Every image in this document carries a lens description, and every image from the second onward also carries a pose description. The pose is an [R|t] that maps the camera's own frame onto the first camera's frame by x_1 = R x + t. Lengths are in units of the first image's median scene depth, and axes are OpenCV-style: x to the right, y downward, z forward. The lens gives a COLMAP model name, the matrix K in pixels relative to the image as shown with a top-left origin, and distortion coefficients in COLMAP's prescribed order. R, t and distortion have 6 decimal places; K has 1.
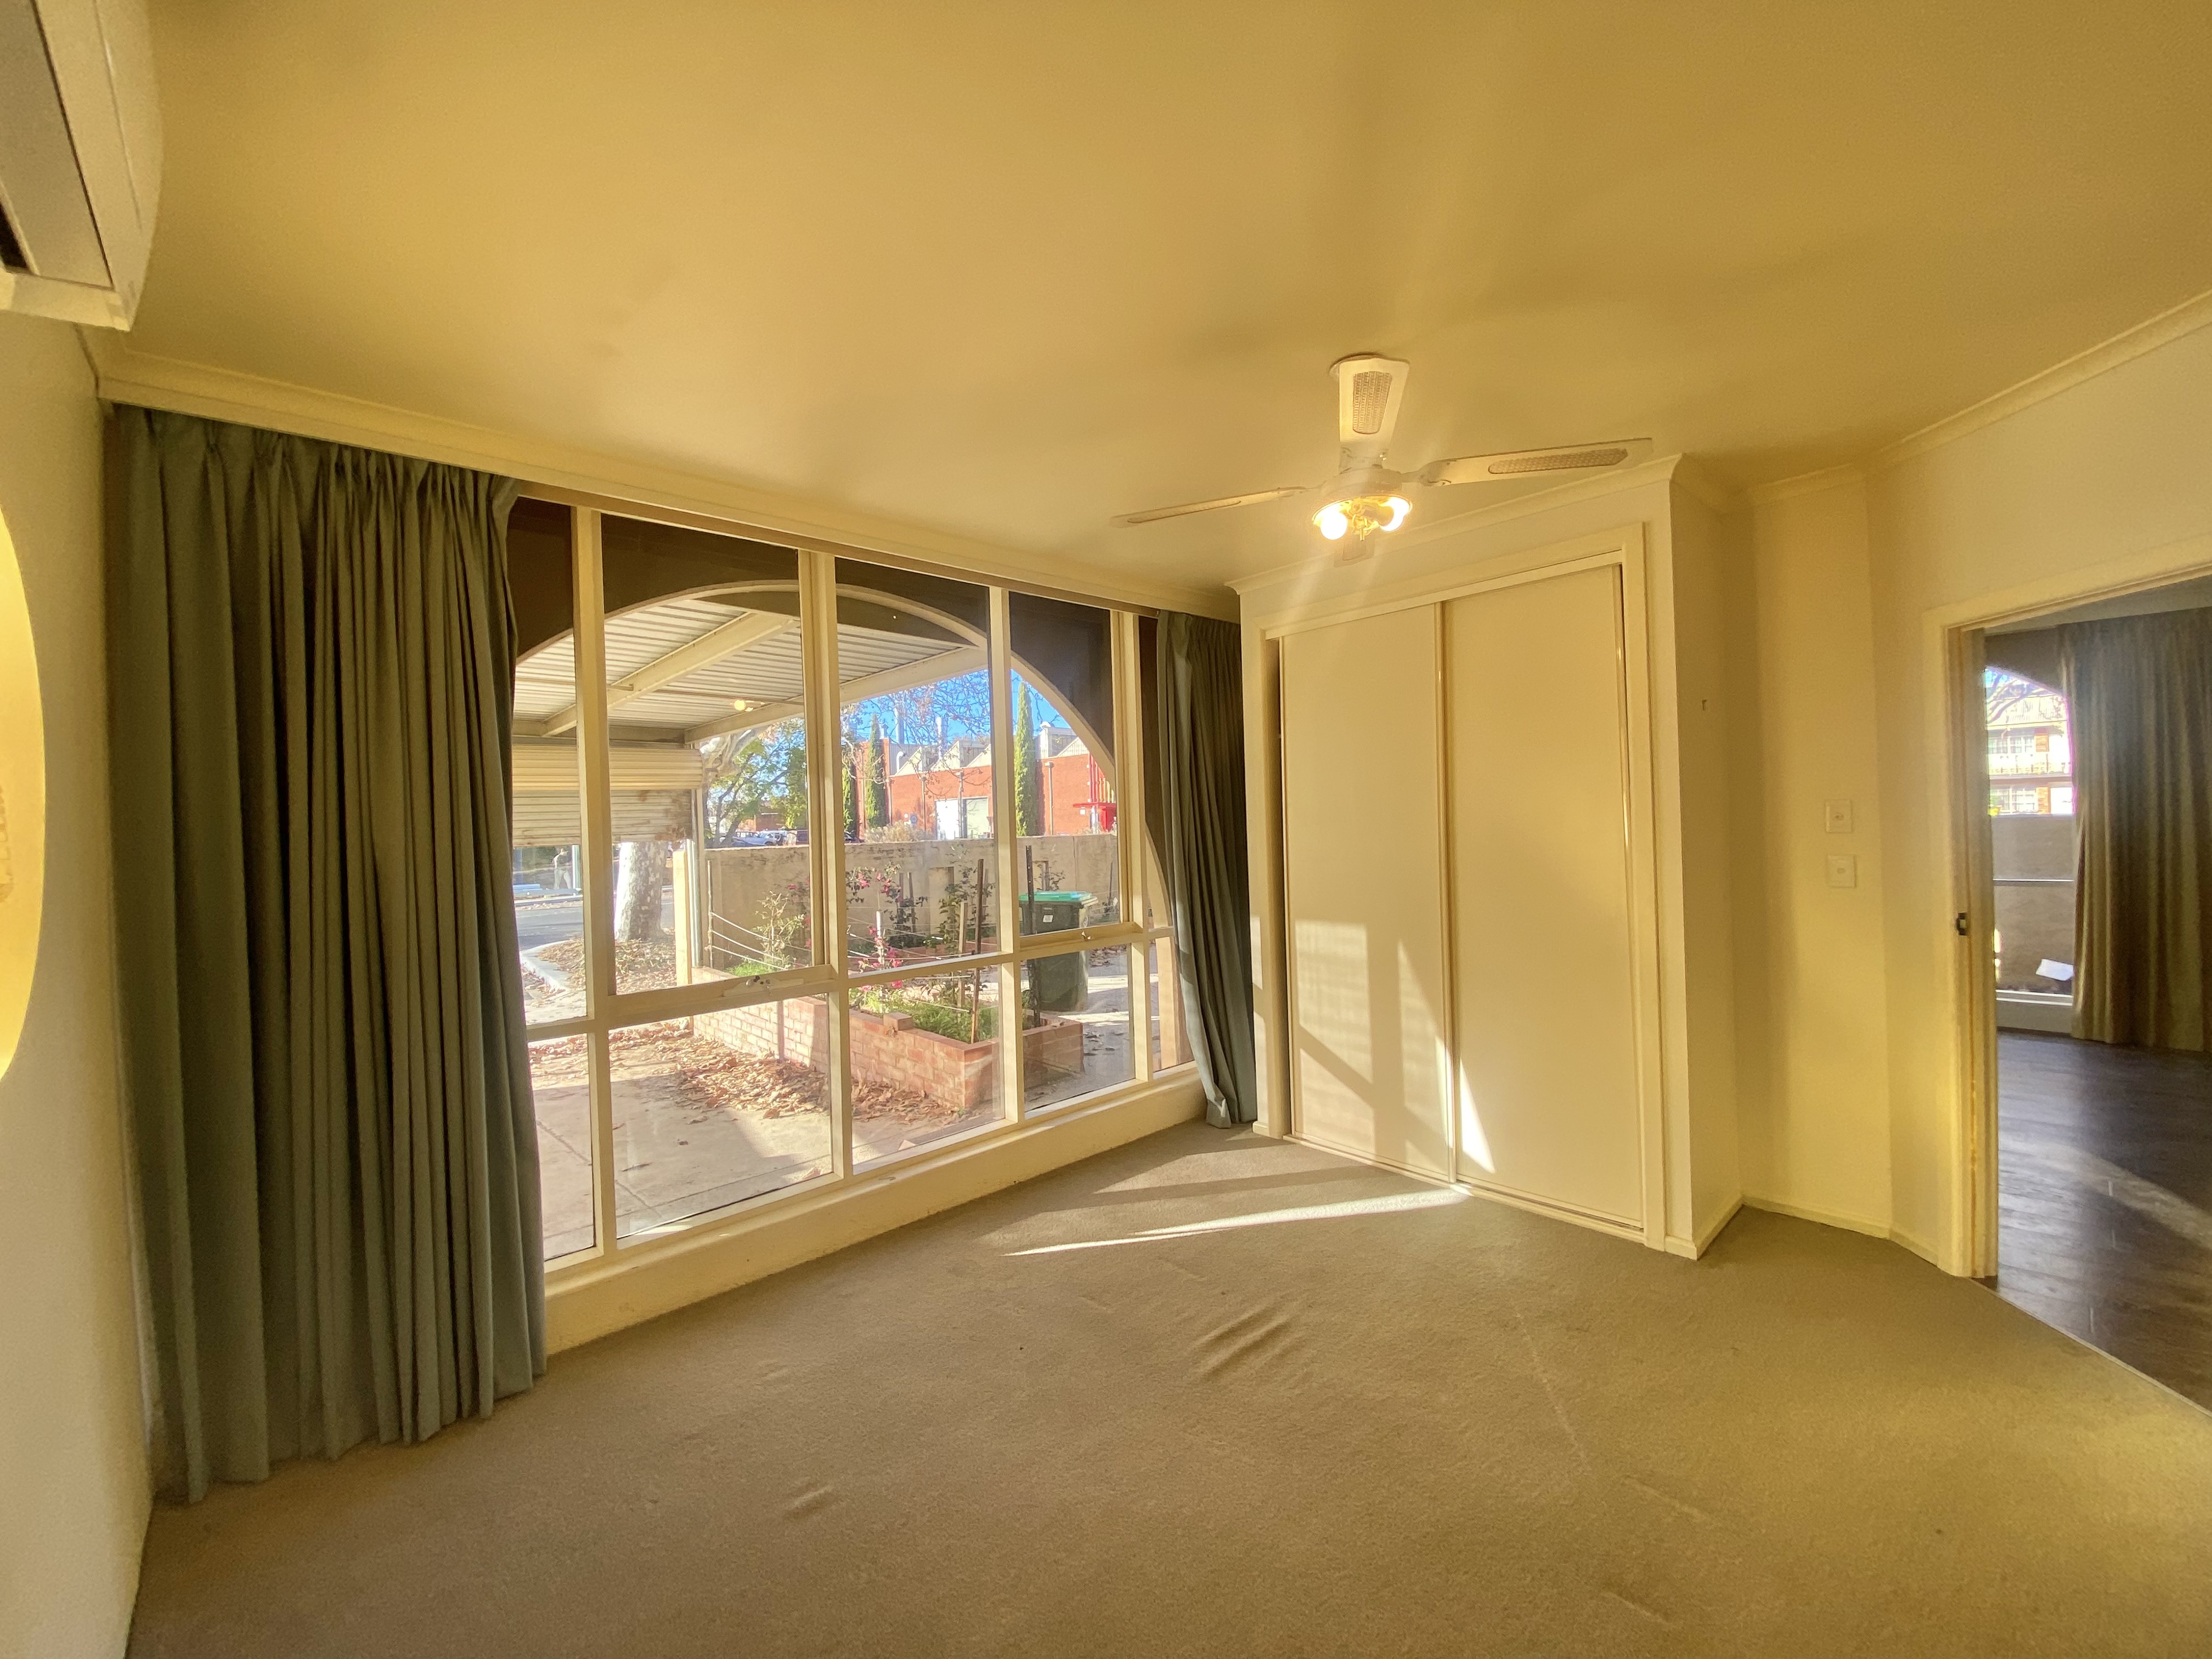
lens RADIAL K [[895.3, 0, 1100.1], [0, 895.3, 838.0], [0, 0, 1]] dist [0.028846, -0.000069]
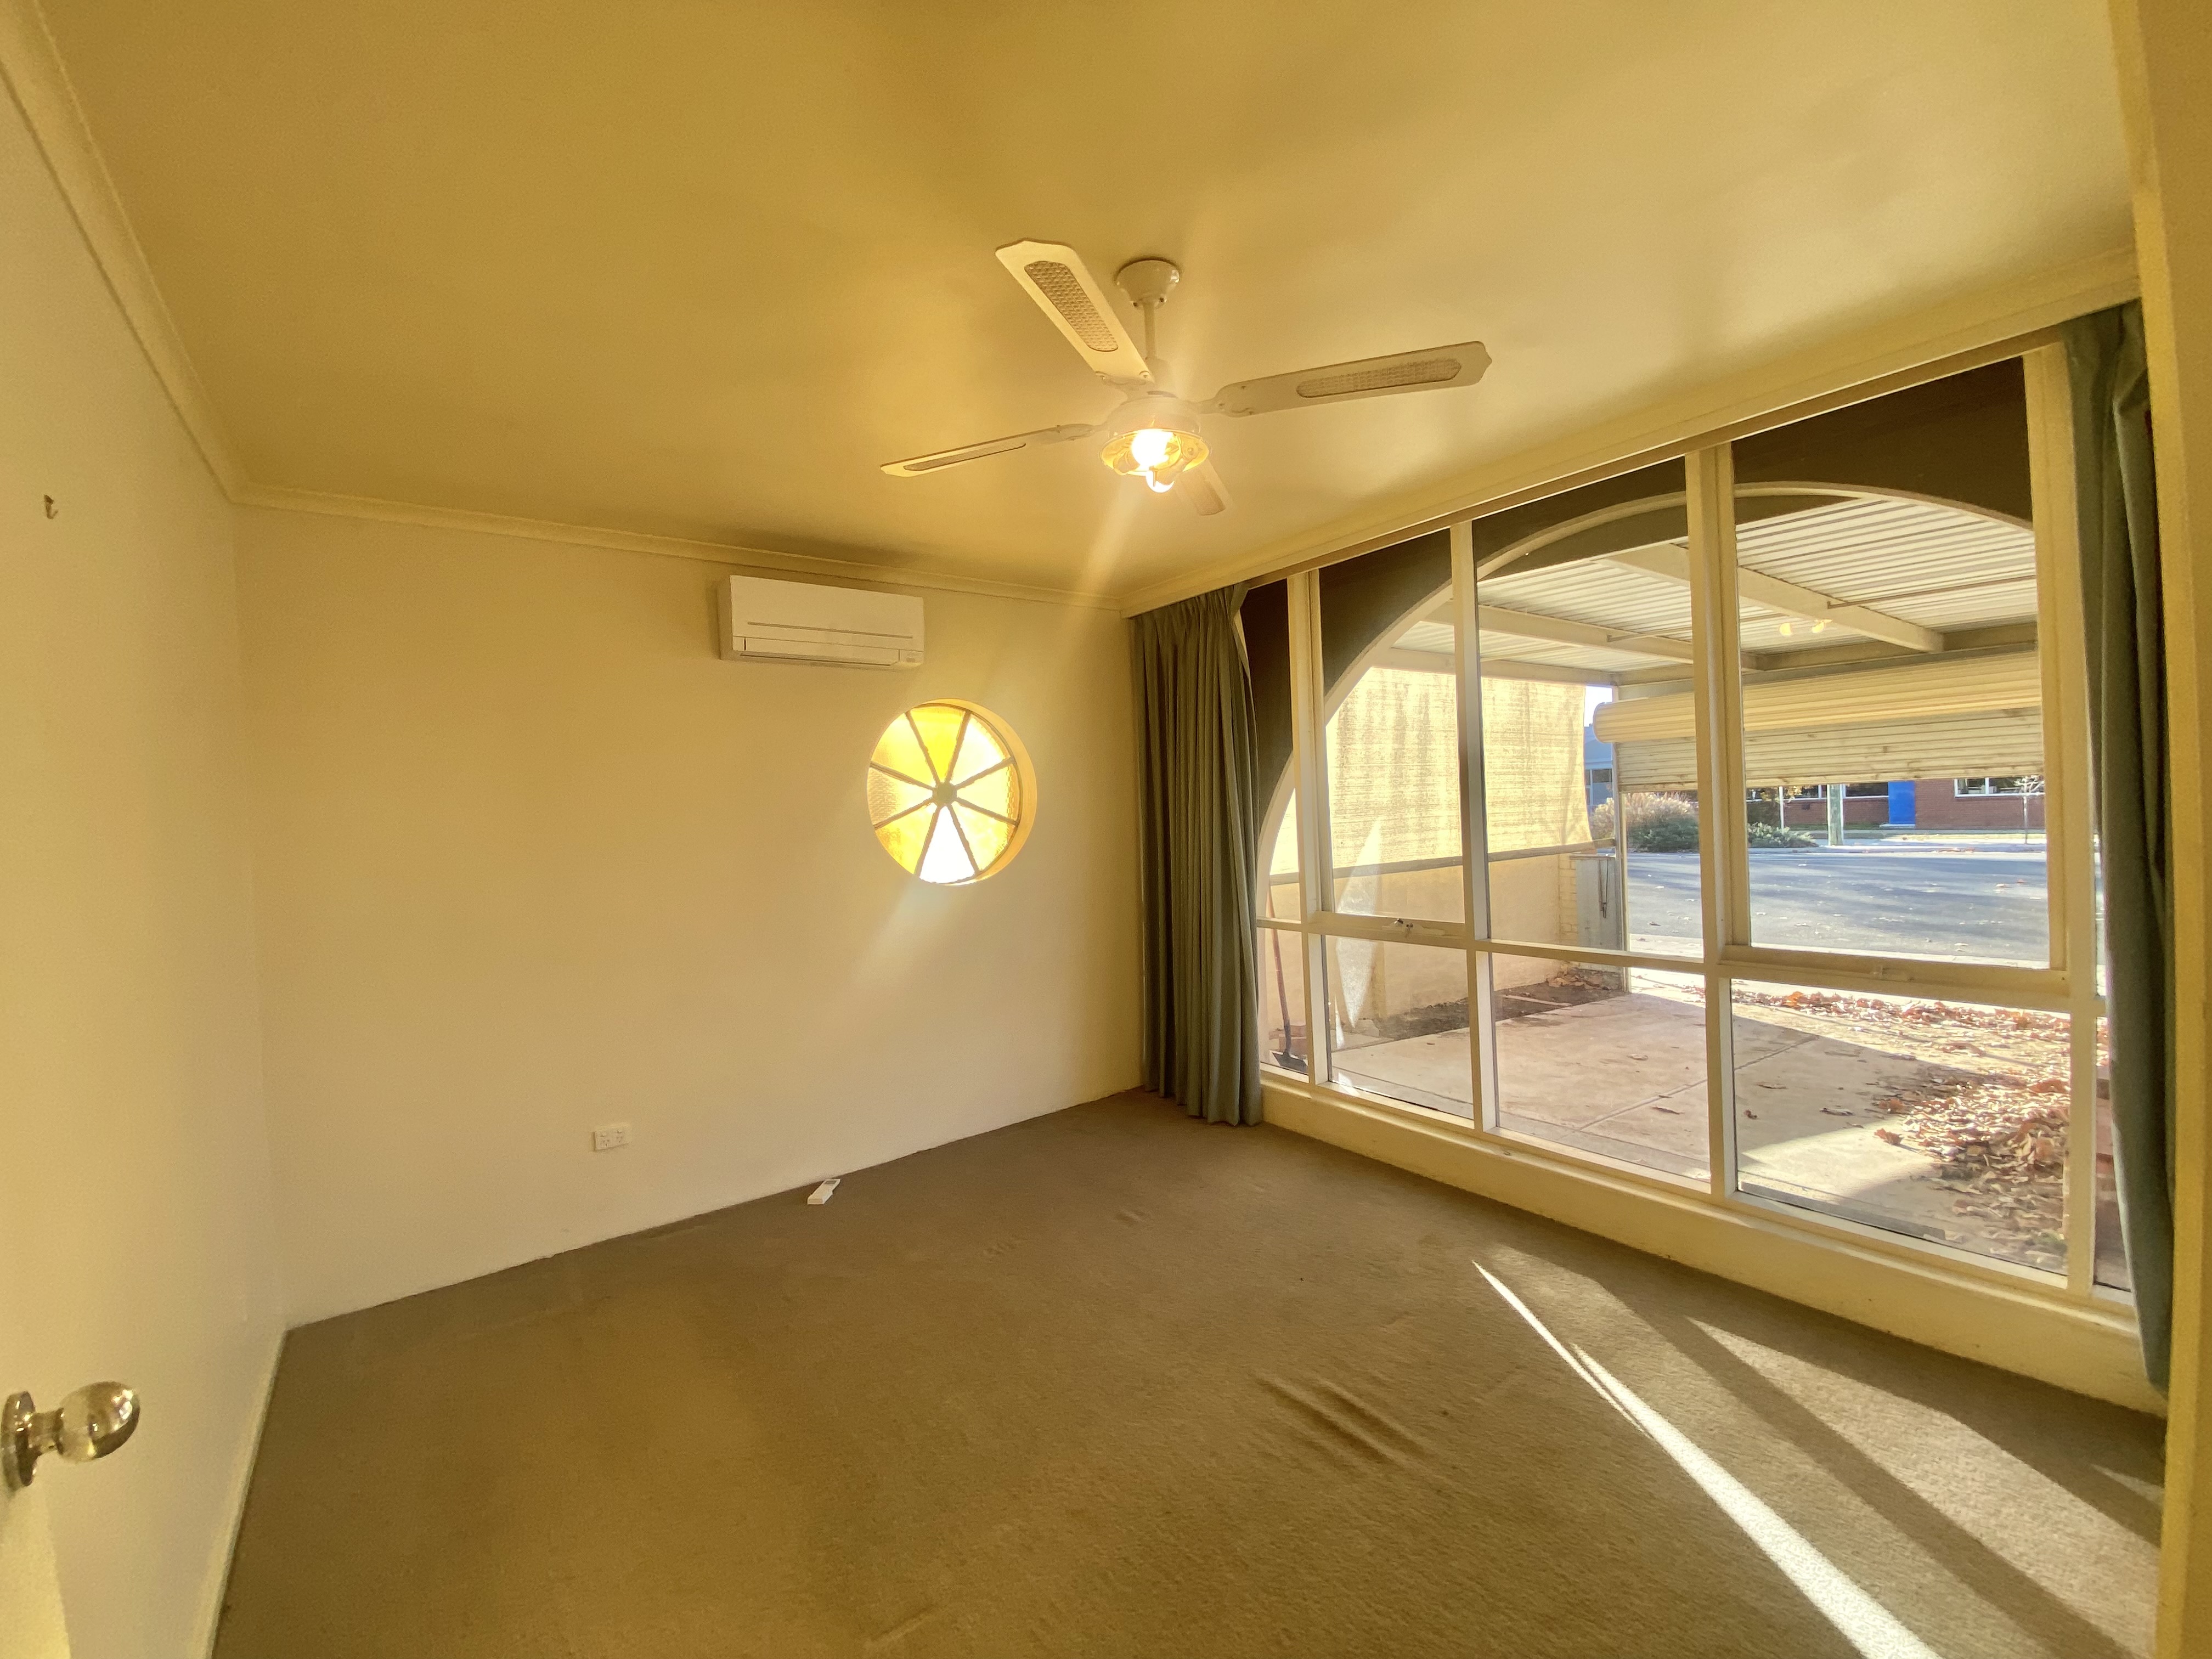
lens RADIAL K [[906.9, 0, 1106.9], [0, 906.9, 819.1], [0, 0, 1]] dist [0.001408, -0.000159]
pose [[-0.080980, 0.047871, -0.995565, 0.696974], [0.029309, 0.998528, 0.045630, -0.034462], [0.996285, -0.025484, -0.082264, 0.607369]]
